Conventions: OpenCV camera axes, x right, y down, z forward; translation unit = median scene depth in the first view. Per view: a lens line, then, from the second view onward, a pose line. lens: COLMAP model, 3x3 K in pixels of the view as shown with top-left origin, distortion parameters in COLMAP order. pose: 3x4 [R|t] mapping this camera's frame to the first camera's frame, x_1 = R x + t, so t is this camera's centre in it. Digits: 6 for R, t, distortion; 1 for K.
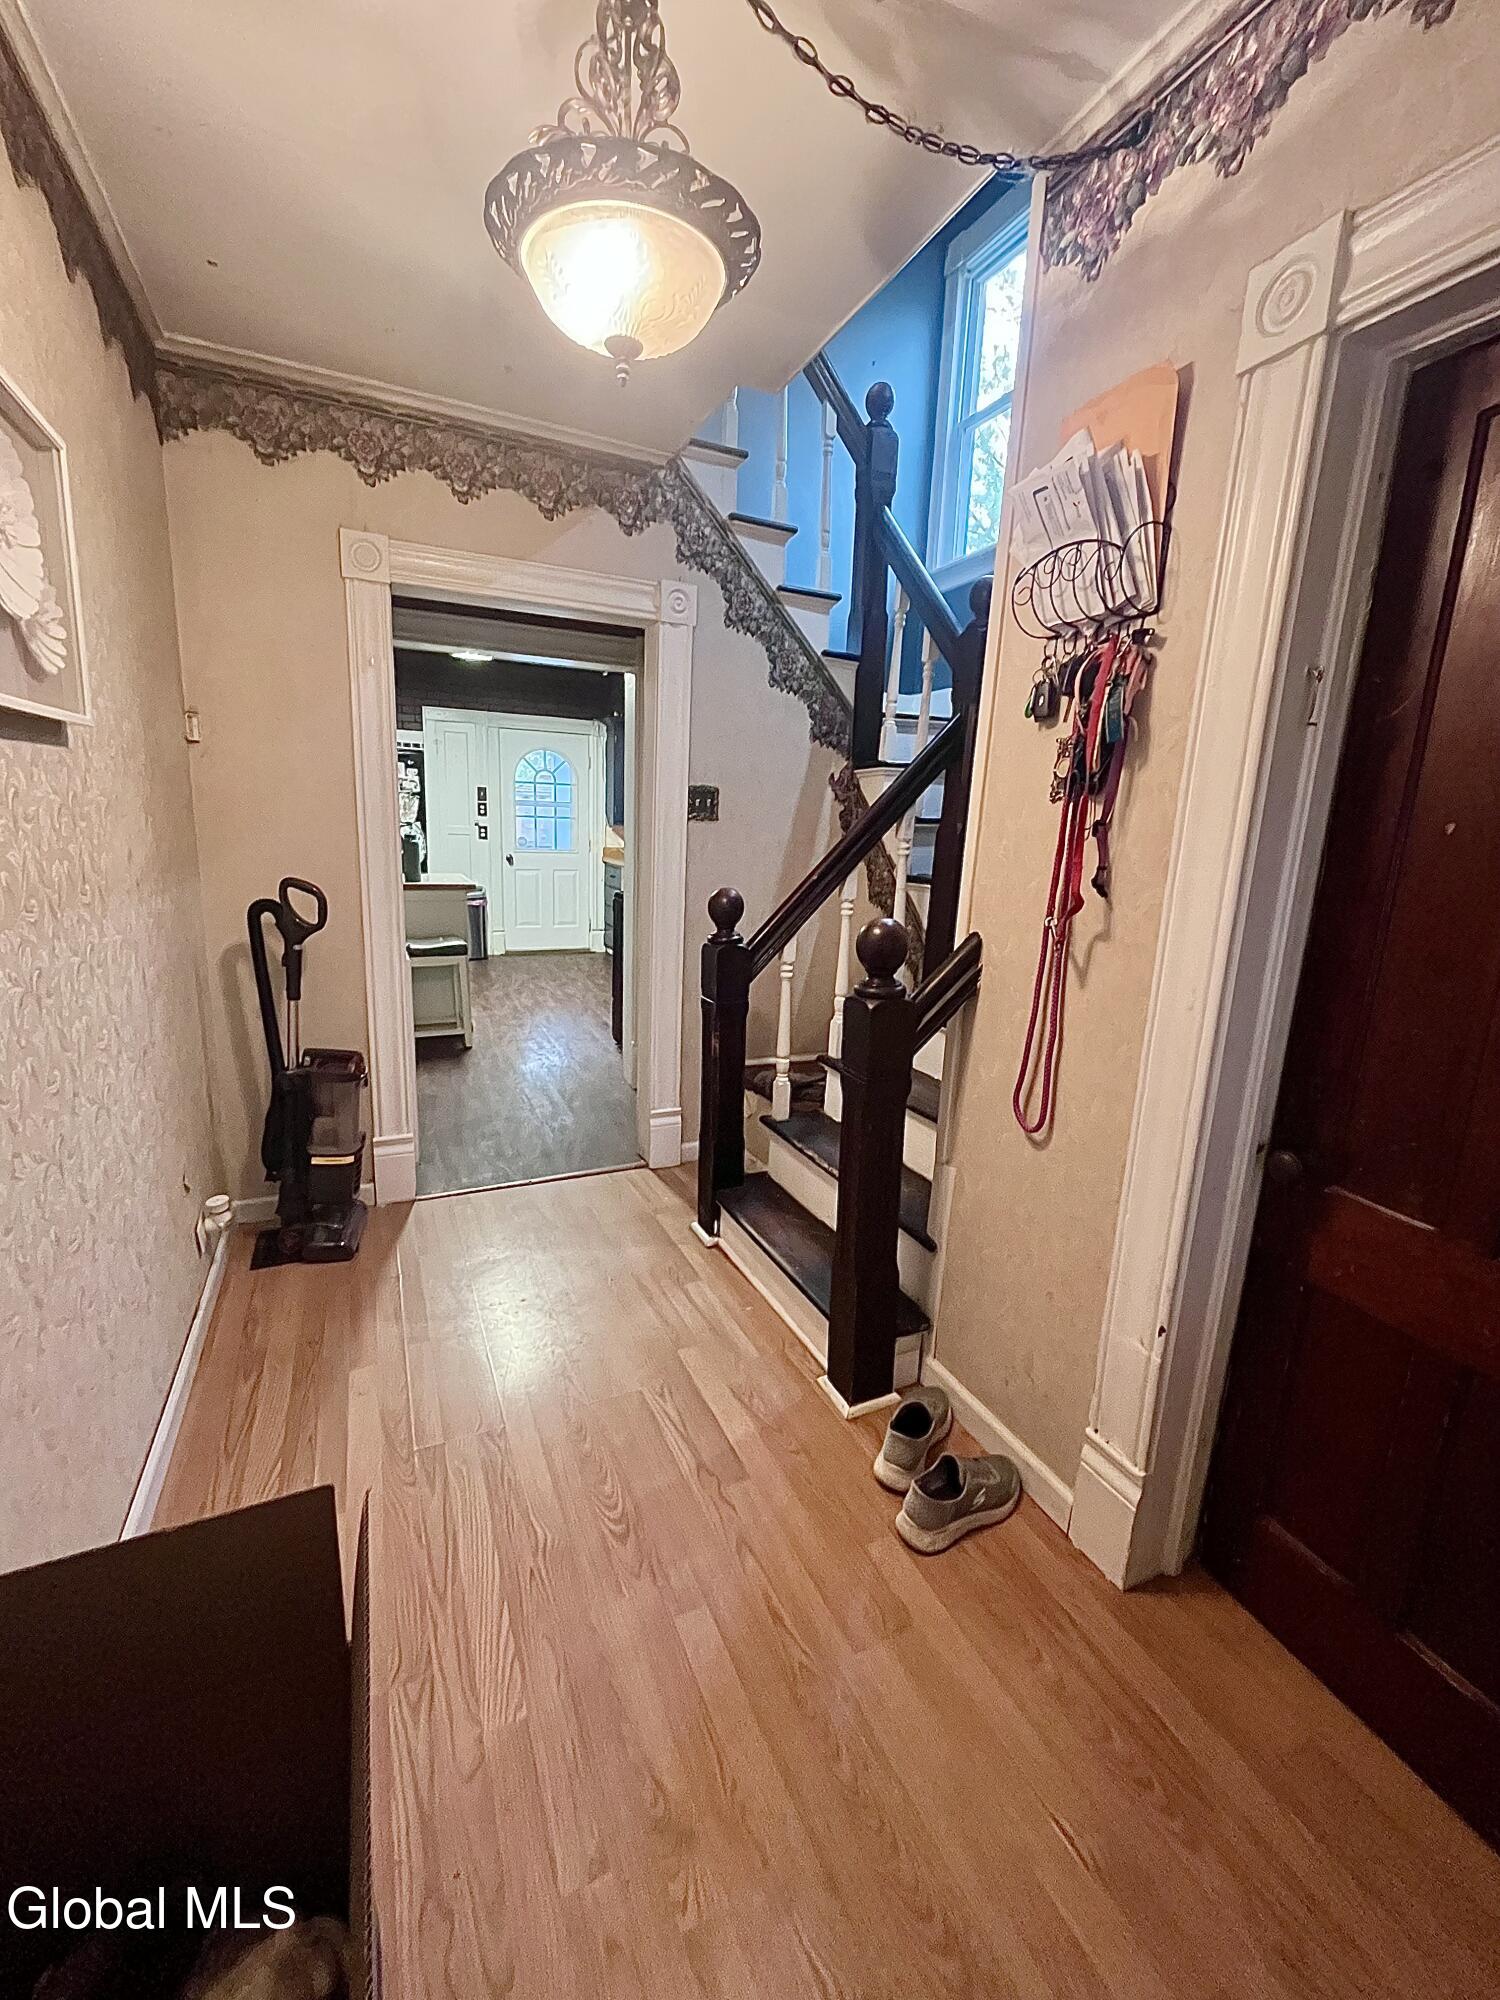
lens RADIAL K [[813.1, 0, 750.5], [0, 813.1, 1000.7], [0, 0, 1]] dist [-0.004784, 0.000356]
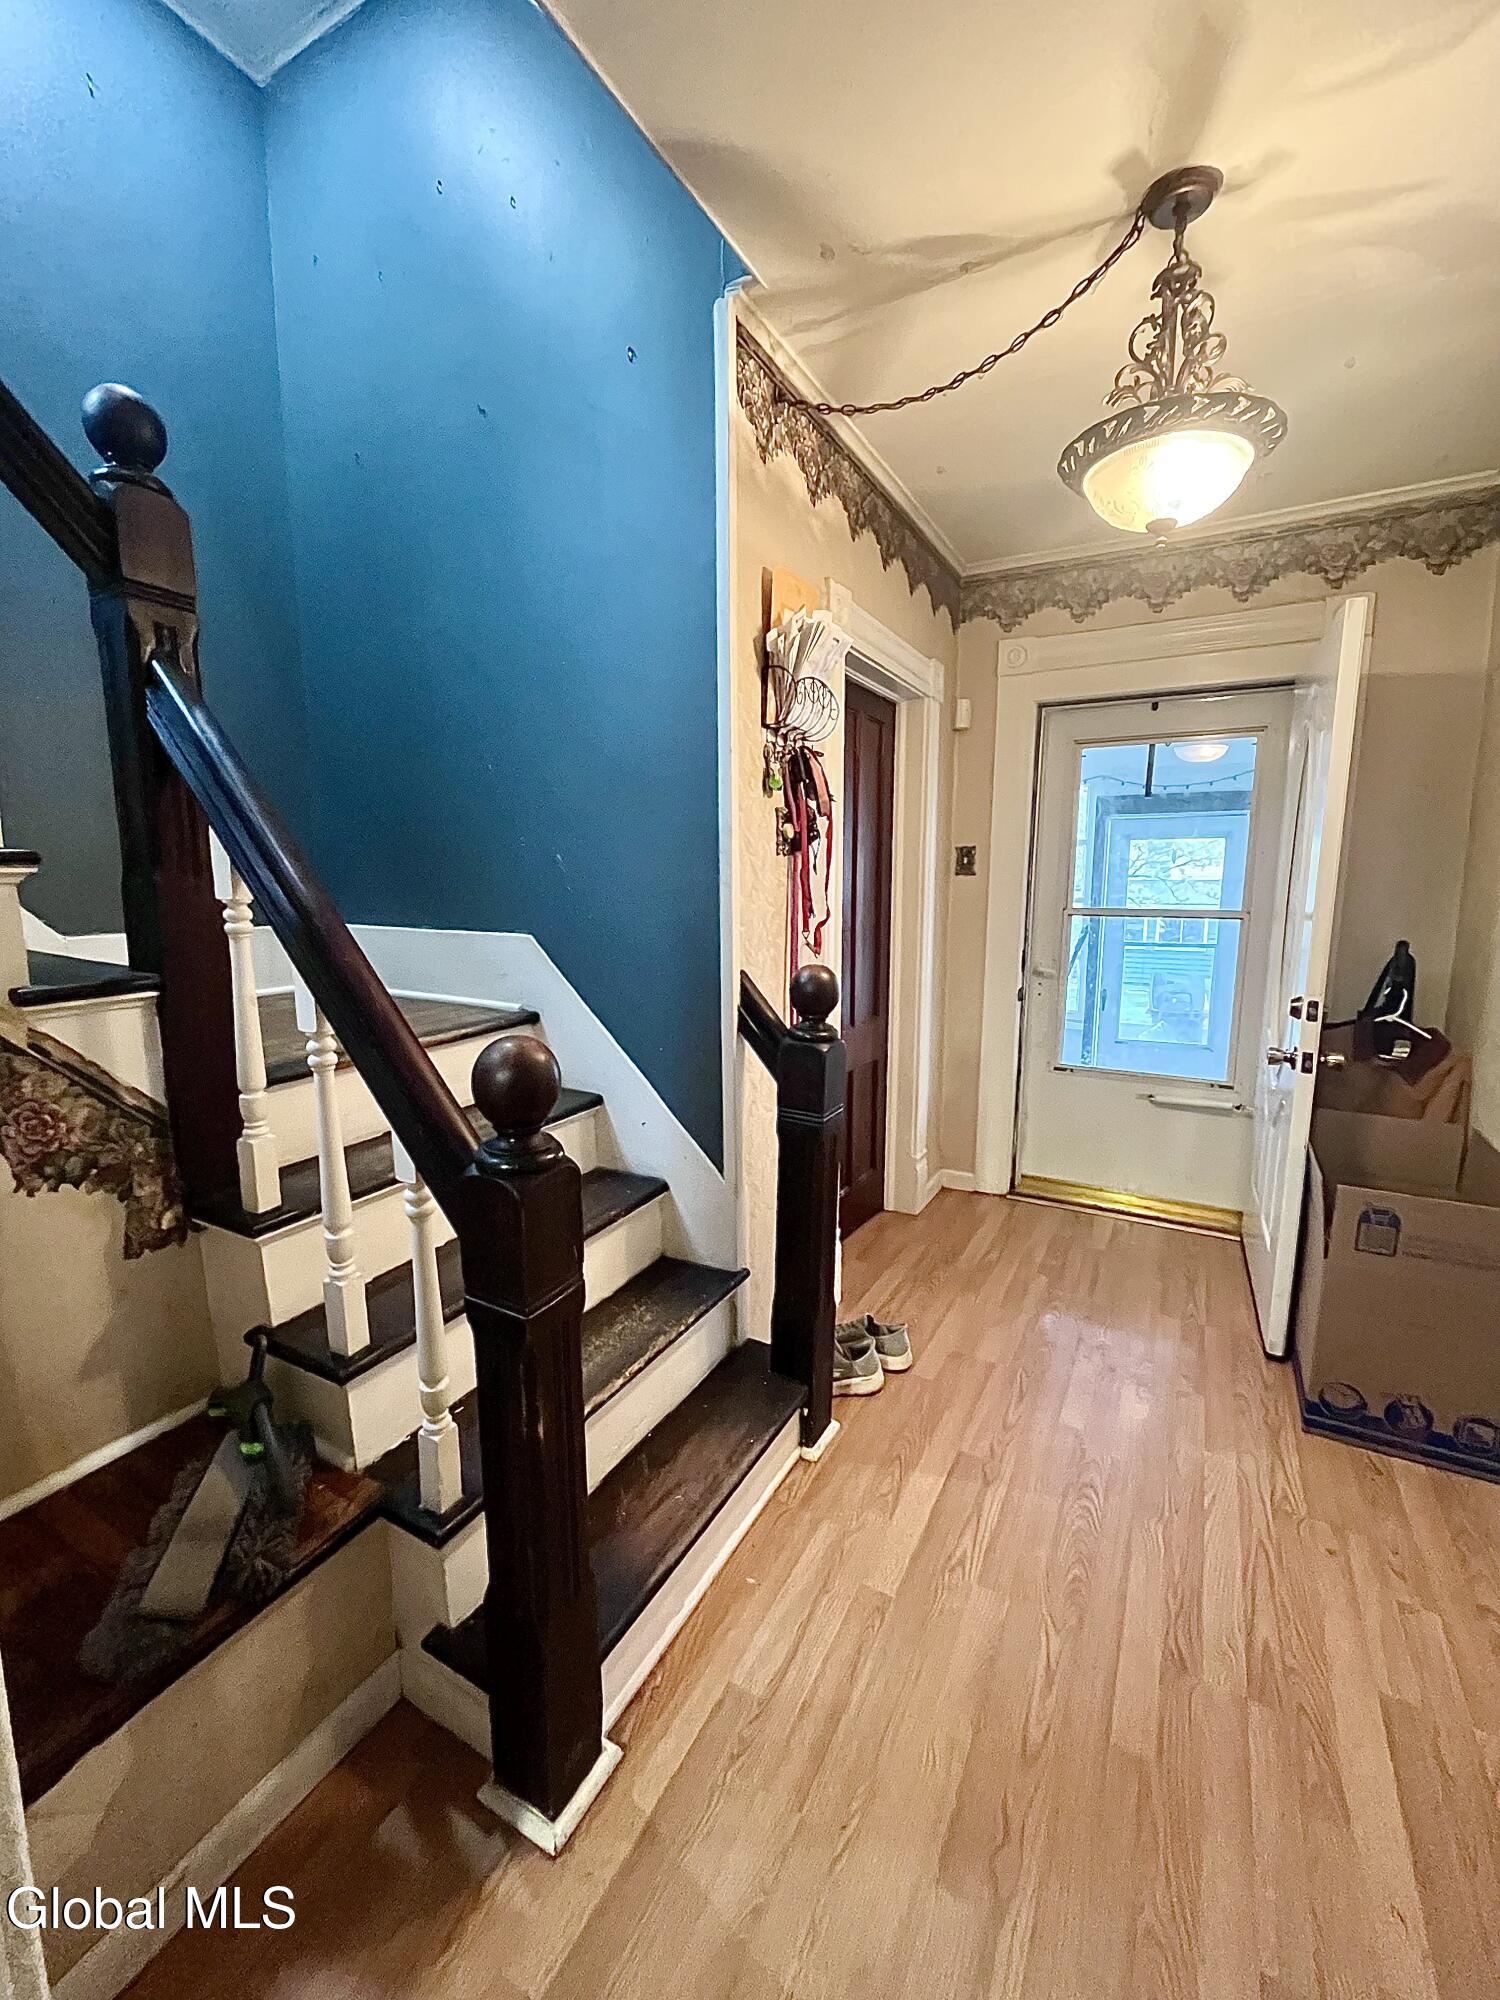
lens RADIAL K [[813.1, 0, 749.9], [0, 813.1, 993.1], [0, 0, 1]] dist [-0.004784, 0.000356]
pose [[-0.583965, -0.158967, 0.796062, -0.695097], [0.145004, 0.944441, 0.294967, -0.429157], [-0.798723, 0.287682, -0.528469, 1.820190]]
